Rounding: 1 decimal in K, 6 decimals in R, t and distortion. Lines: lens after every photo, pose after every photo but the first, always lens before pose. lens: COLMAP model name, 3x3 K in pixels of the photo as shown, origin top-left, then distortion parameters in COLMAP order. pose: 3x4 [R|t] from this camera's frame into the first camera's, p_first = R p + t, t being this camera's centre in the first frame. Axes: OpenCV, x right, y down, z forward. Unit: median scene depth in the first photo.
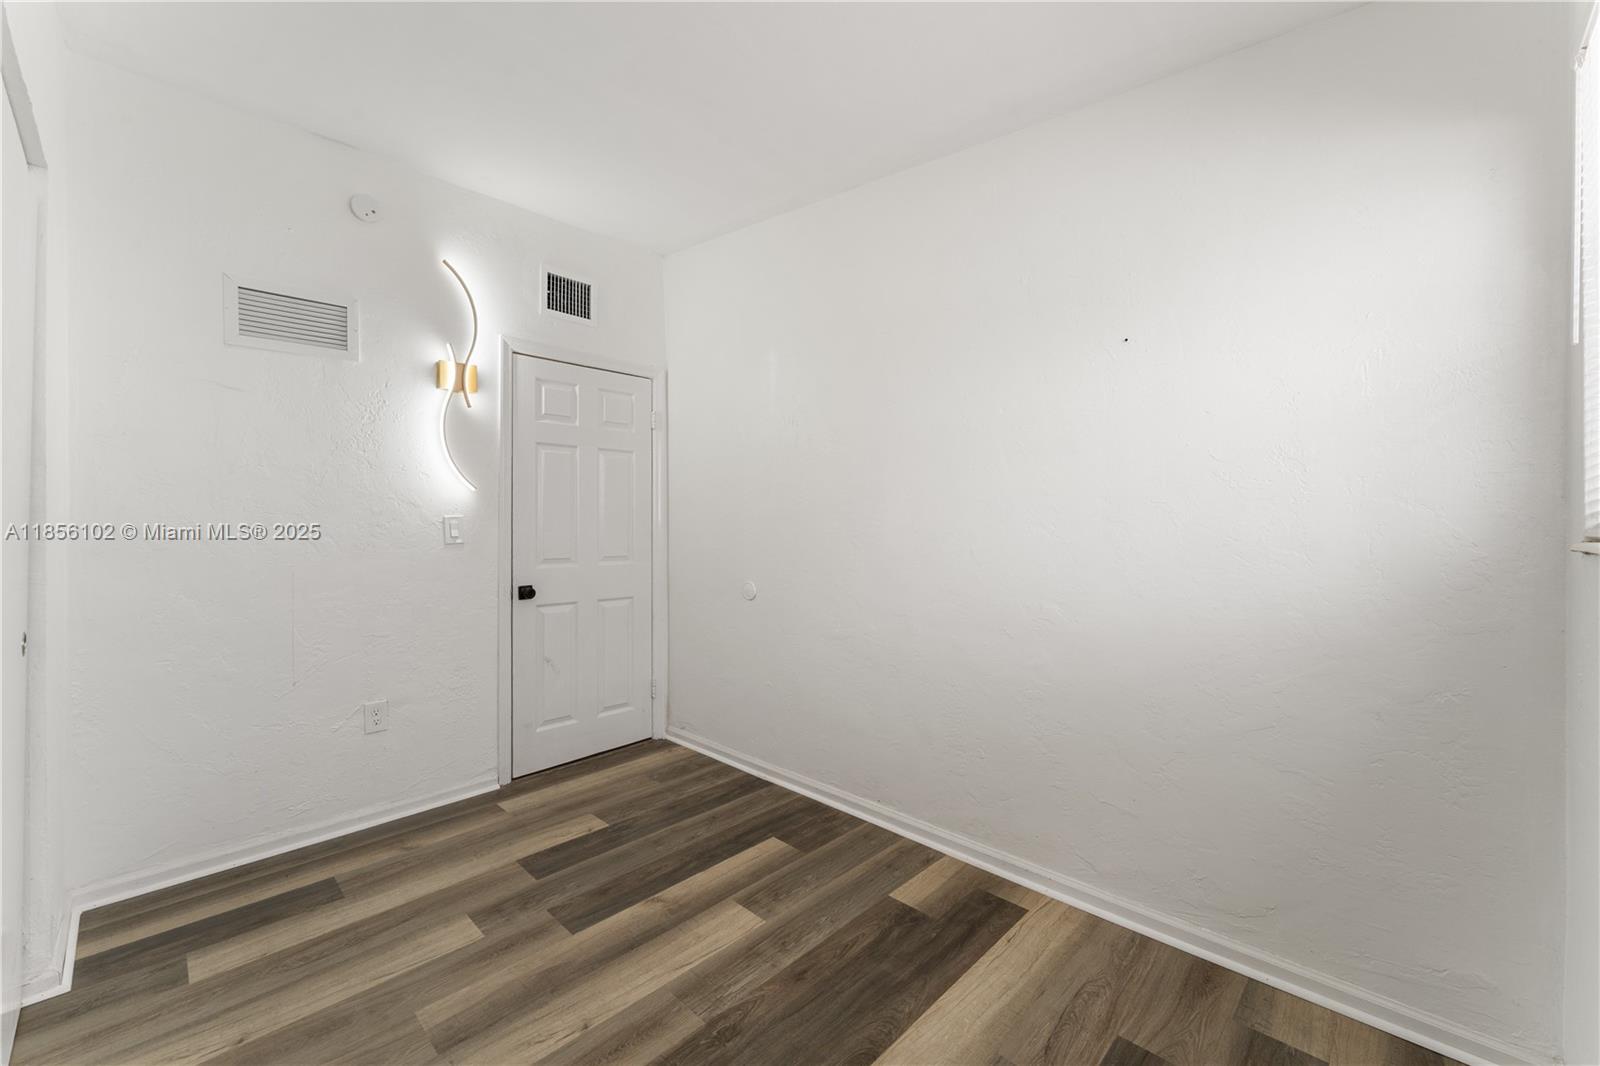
lens RADIAL K [[643.2, 0, 796.4], [0, 643.2, 517.1], [0, 0, 1]] dist [0.000710, 0.000156]
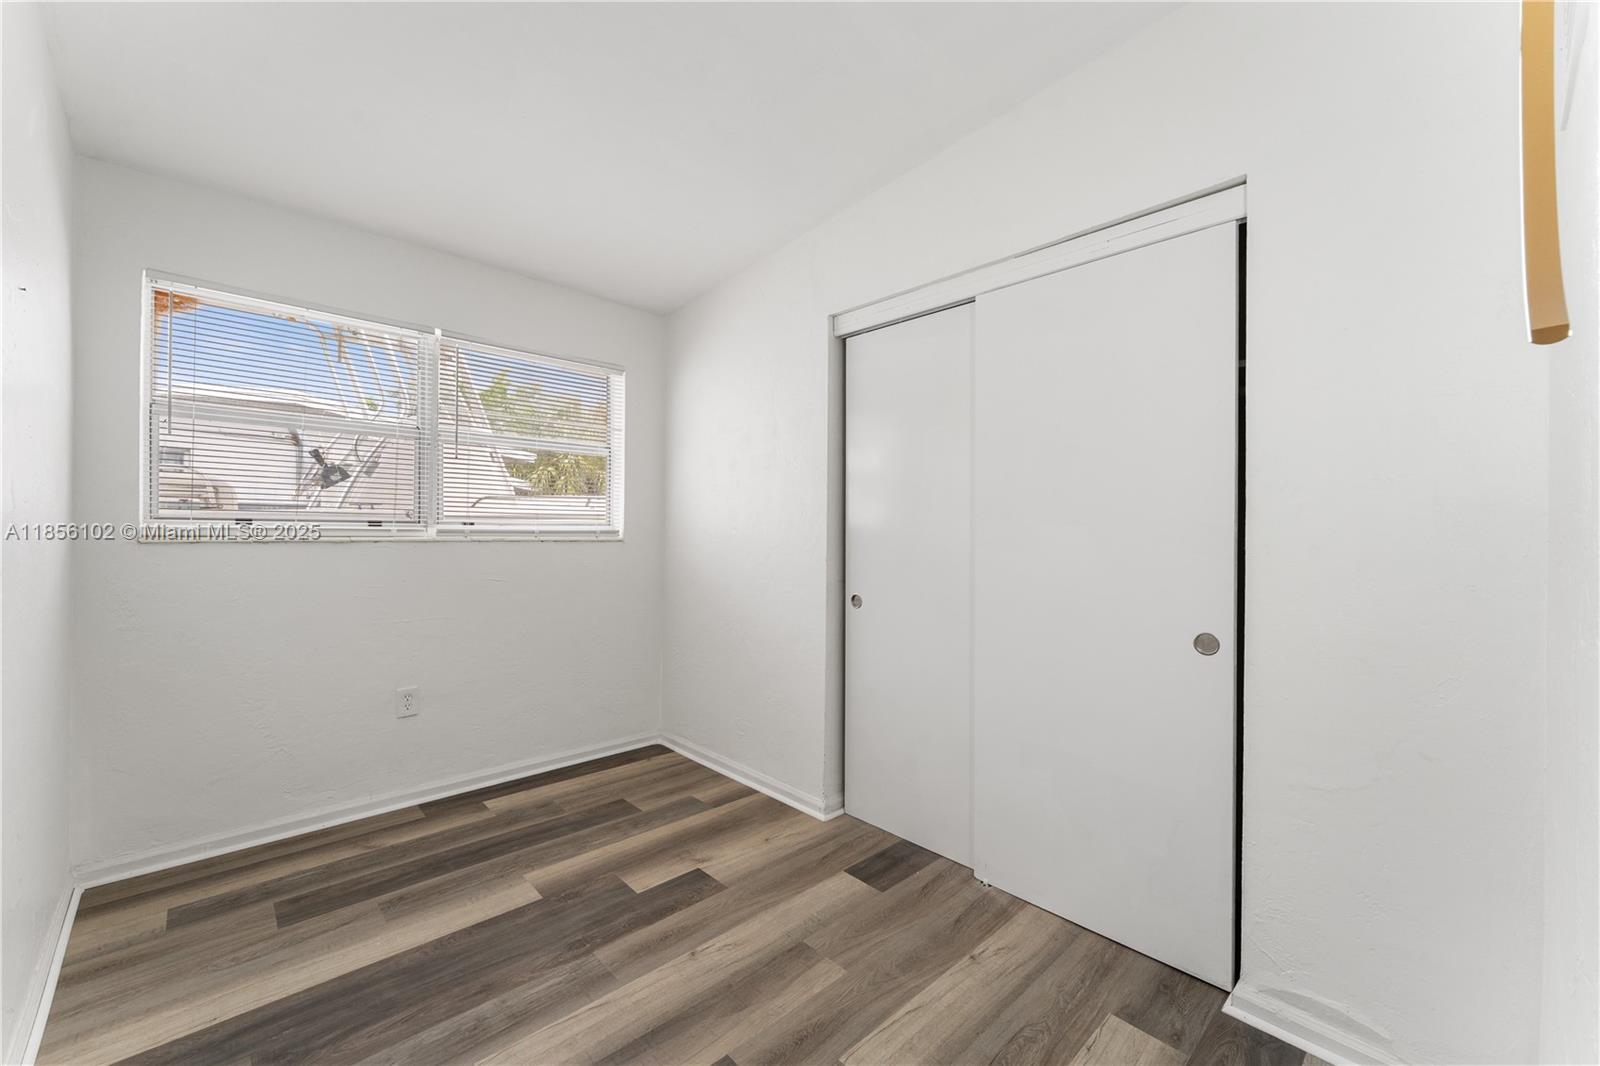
lens RADIAL K [[643.2, 0, 796.4], [0, 643.2, 517.1], [0, 0, 1]] dist [0.000710, 0.000156]
pose [[-0.998948, -0.003853, 0.045688, -0.525797], [-0.005446, 0.999380, -0.034784, 0.023697], [-0.045525, -0.034996, -0.998350, 2.037330]]
